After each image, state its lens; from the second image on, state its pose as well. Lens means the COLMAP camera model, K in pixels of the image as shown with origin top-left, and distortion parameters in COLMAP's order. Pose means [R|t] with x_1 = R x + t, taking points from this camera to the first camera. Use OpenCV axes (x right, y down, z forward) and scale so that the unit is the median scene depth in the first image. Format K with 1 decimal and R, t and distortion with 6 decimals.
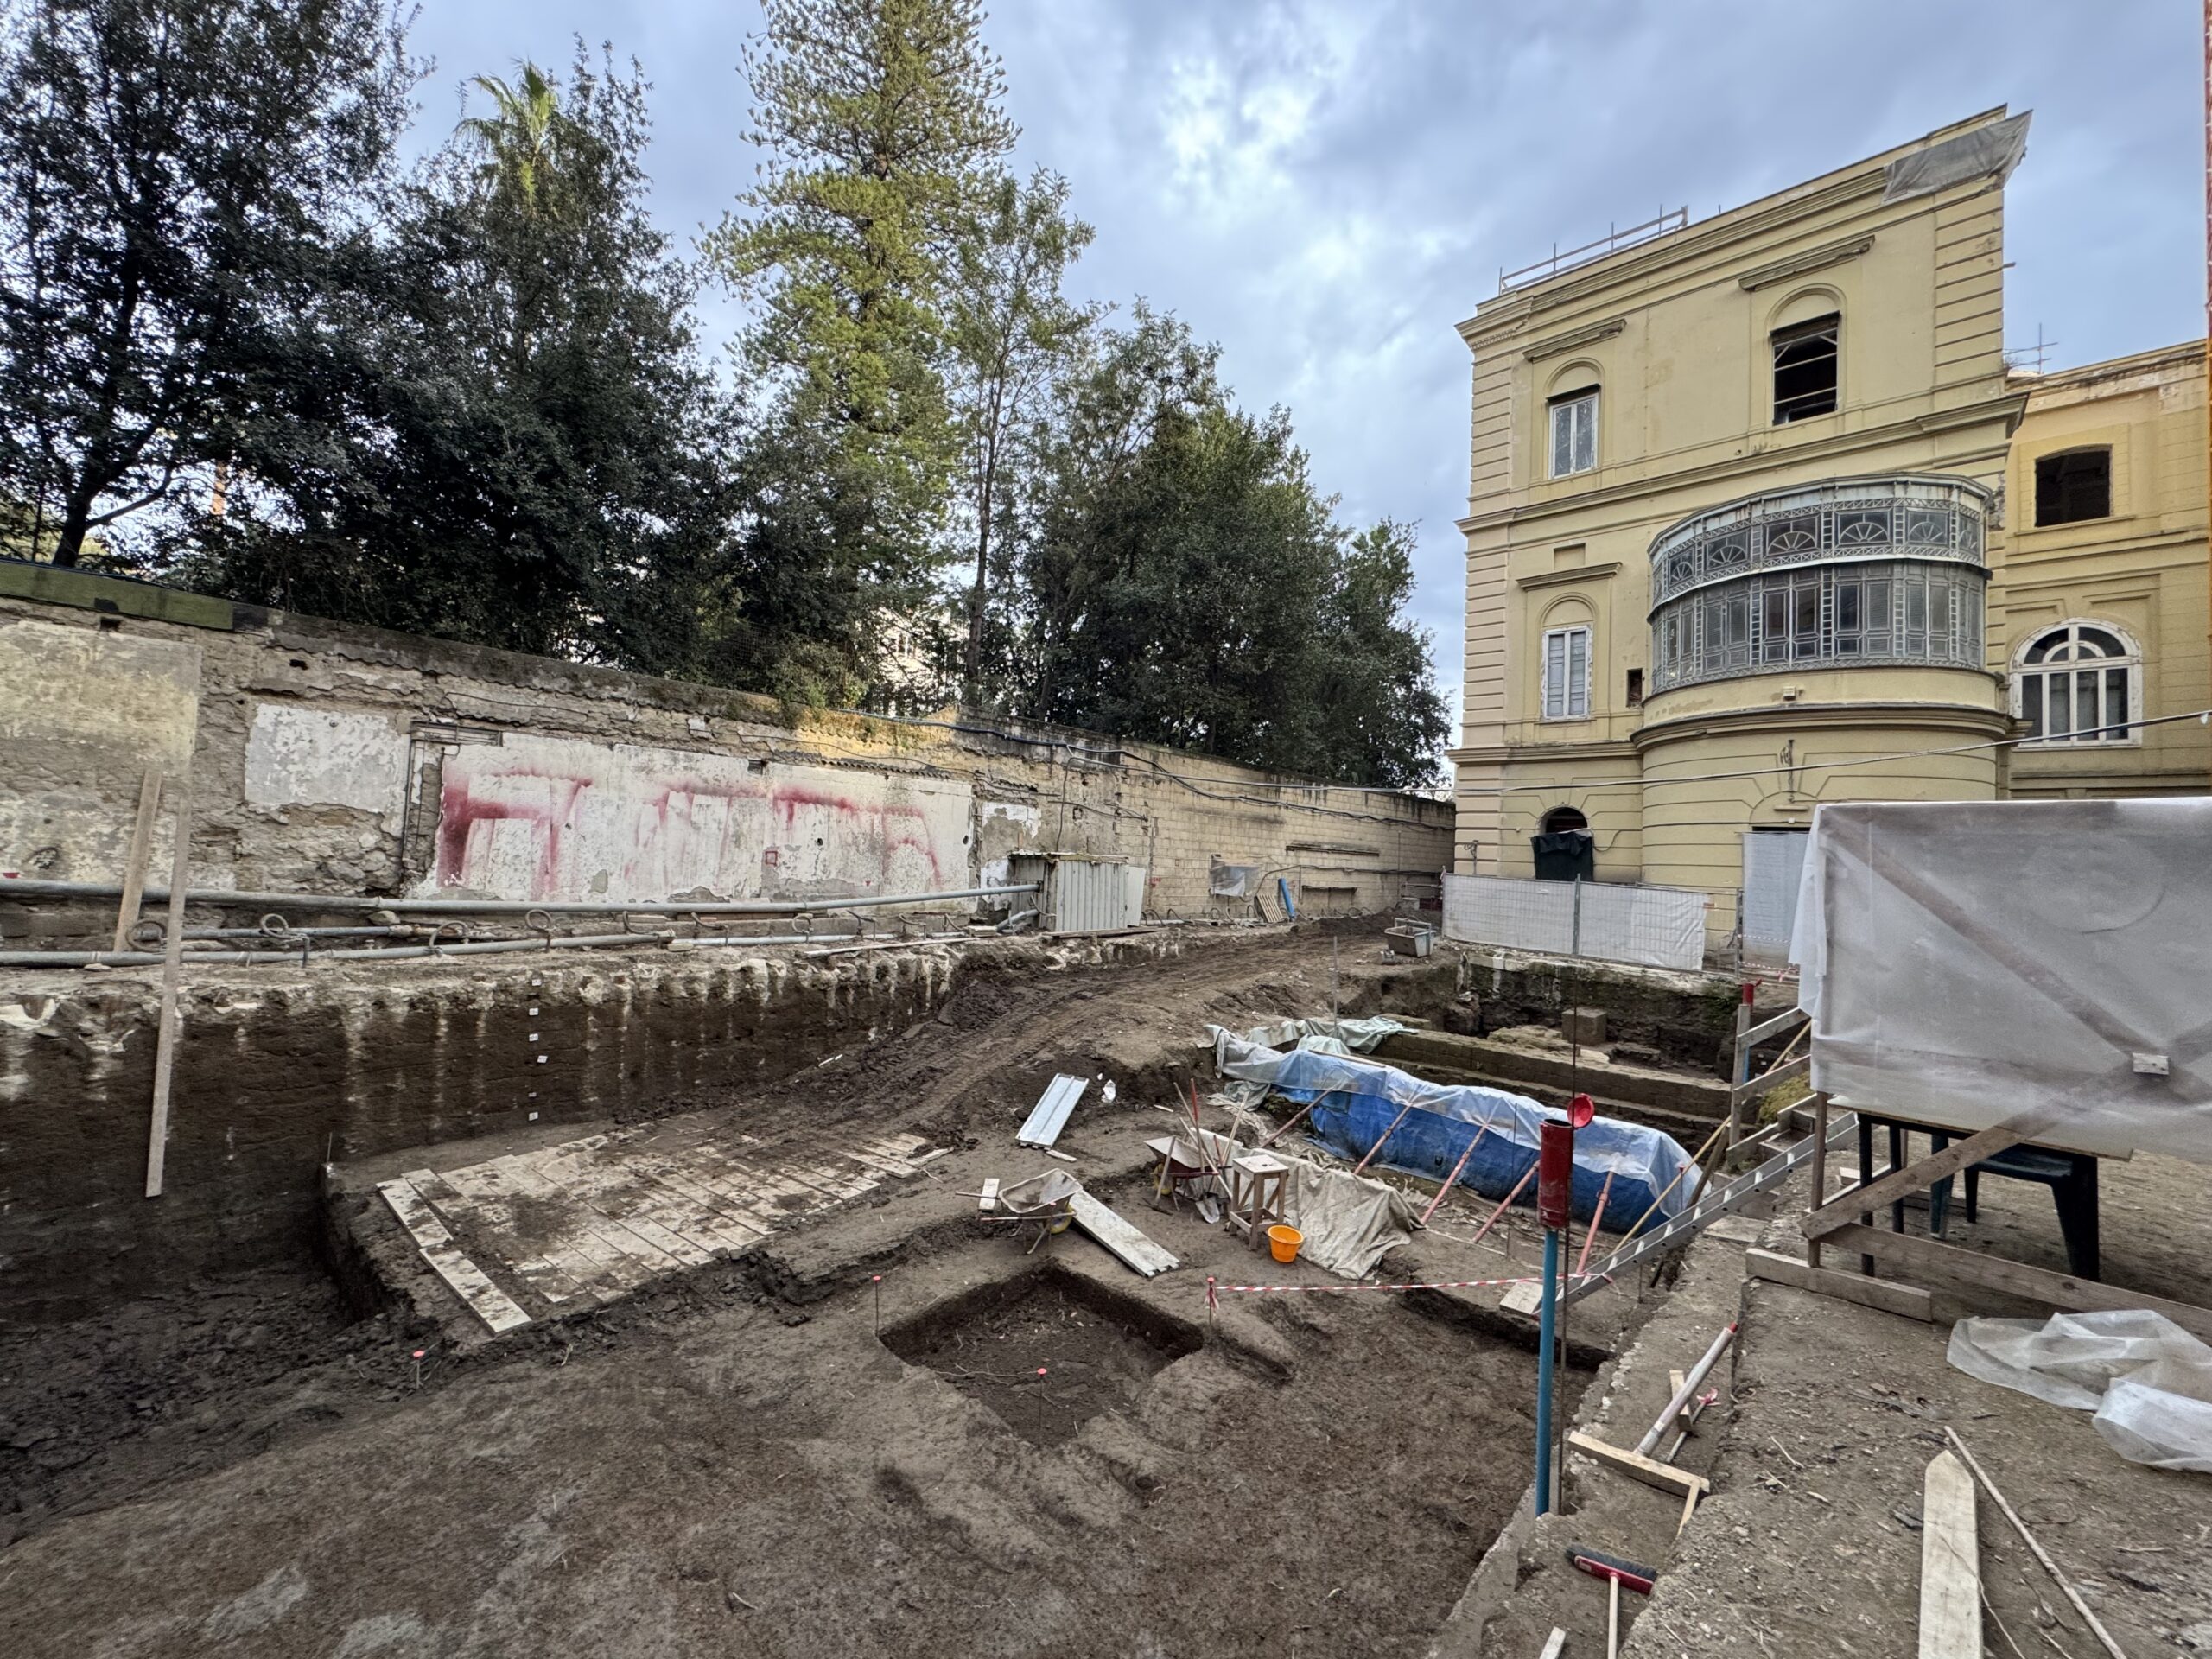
lens RADIAL K [[878.8, 0, 1108.7], [0, 878.8, 828.8], [0, 0, 1]] dist [-0.000342, -0.000404]
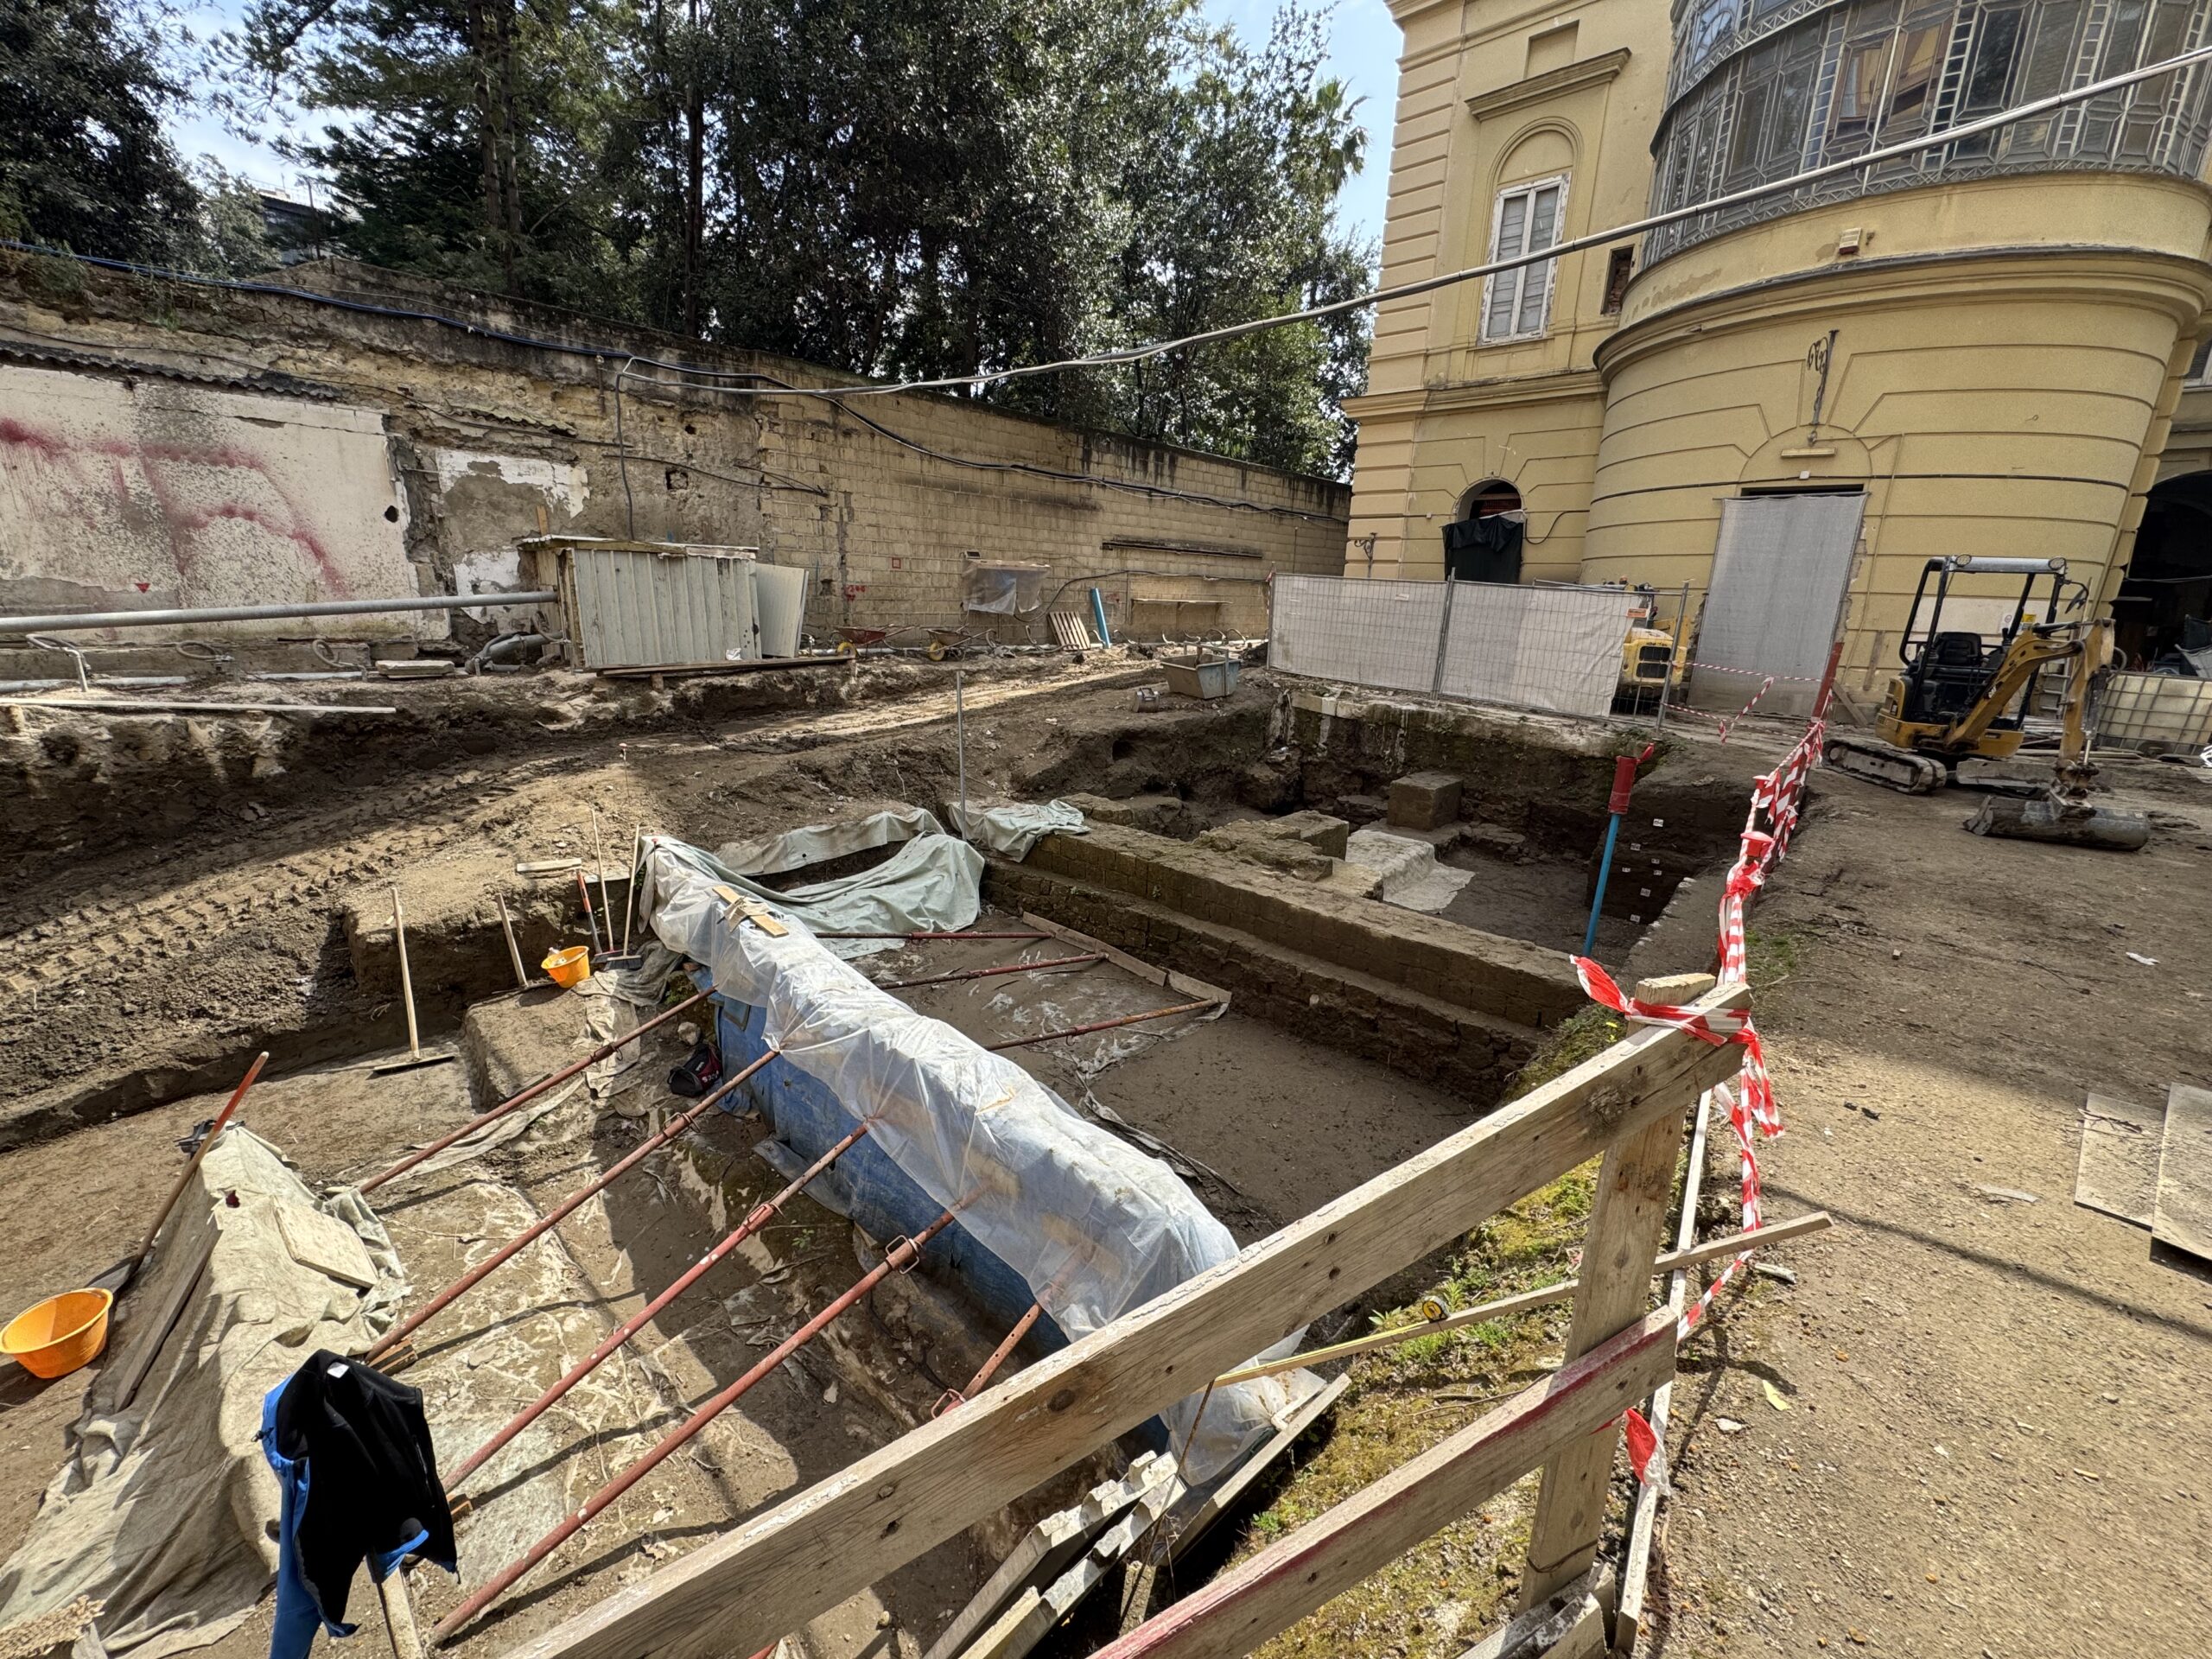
lens RADIAL K [[878.8, 0, 1103.0], [0, 878.8, 825.2], [0, 0, 1]] dist [-0.000342, -0.000404]
pose [[0.999911, -0.009447, -0.009418, 0.278445], [0.011805, 0.955460, 0.294886, 0.038210], [0.006213, -0.294971, 0.955486, 0.322881]]
